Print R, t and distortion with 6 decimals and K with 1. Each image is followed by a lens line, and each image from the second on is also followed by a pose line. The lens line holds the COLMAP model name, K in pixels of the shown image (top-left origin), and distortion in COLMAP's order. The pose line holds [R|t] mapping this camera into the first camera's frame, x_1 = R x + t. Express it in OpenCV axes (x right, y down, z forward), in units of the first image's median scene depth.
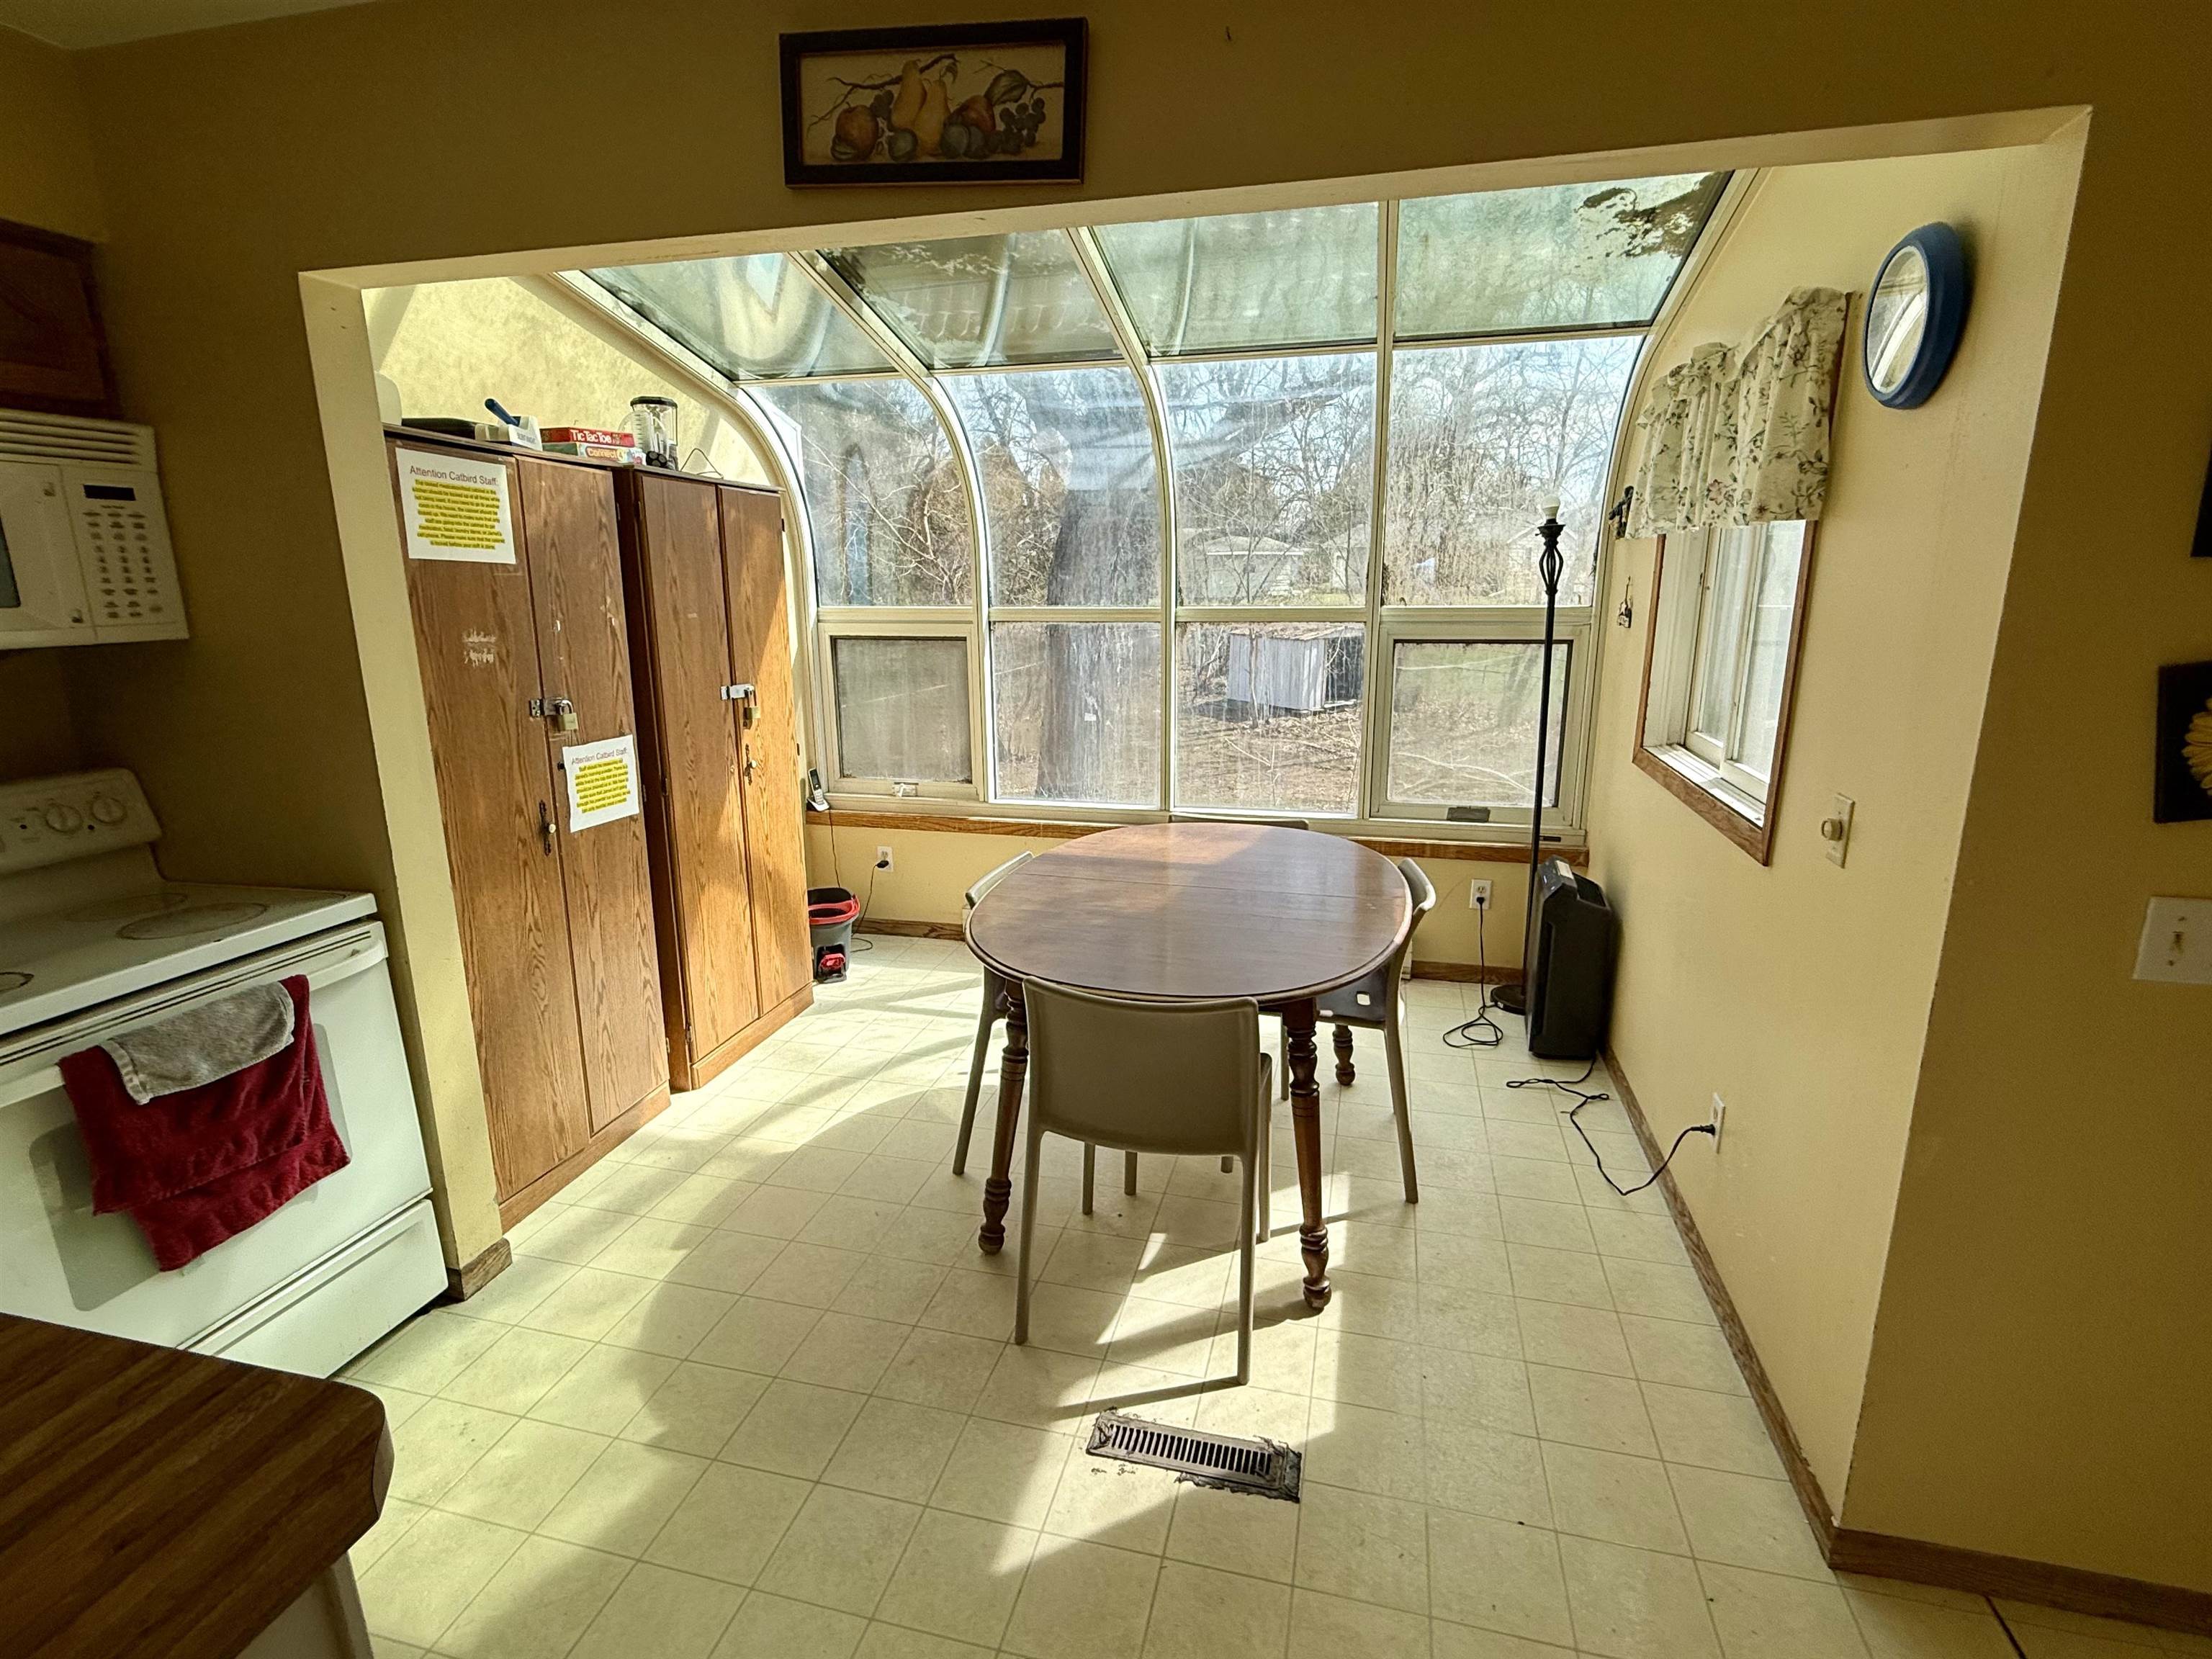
lens RADIAL K [[1065.9, 0, 1103.0], [0, 1065.9, 827.0], [0, 0, 1]] dist [0.015099, -0.000526]
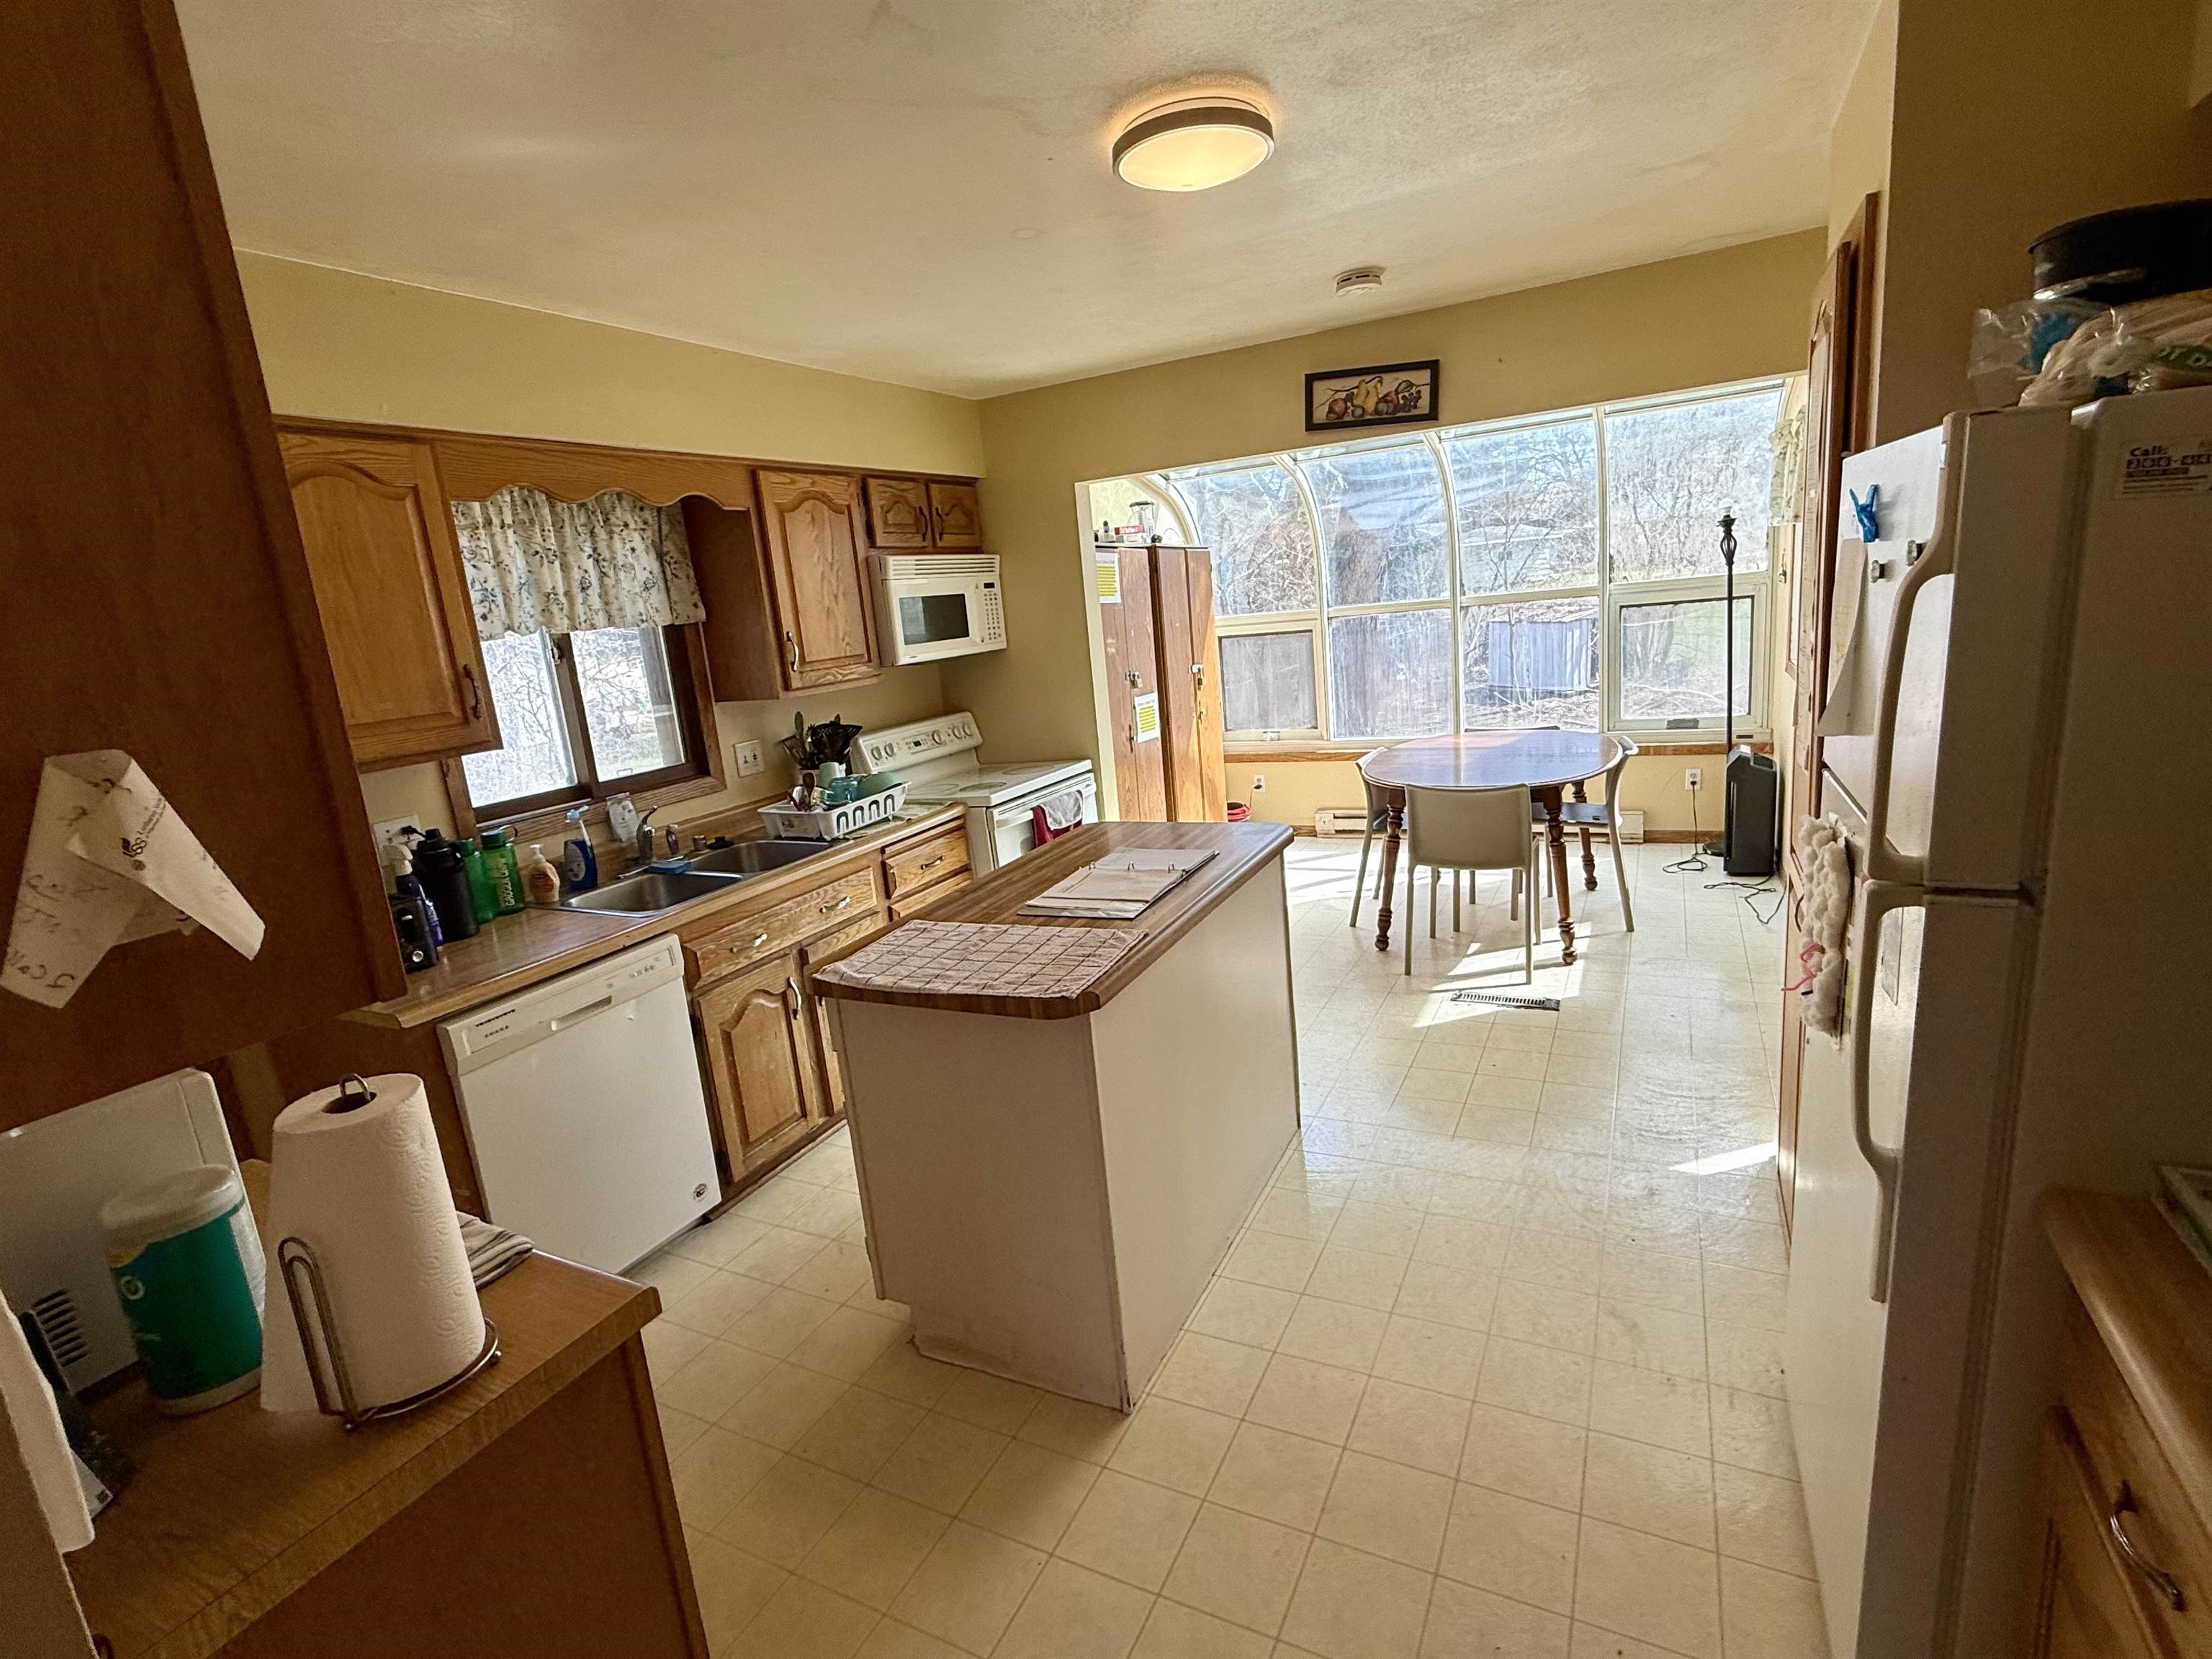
lens RADIAL K [[1065.9, 0, 1116.1], [0, 1065.9, 829.1], [0, 0, 1]] dist [0.015099, -0.000526]
pose [[0.974945, -0.037629, -0.219240, -0.129284], [0.035900, 0.999285, -0.011867, 0.177512], [0.219530, 0.003699, 0.975599, -0.837202]]
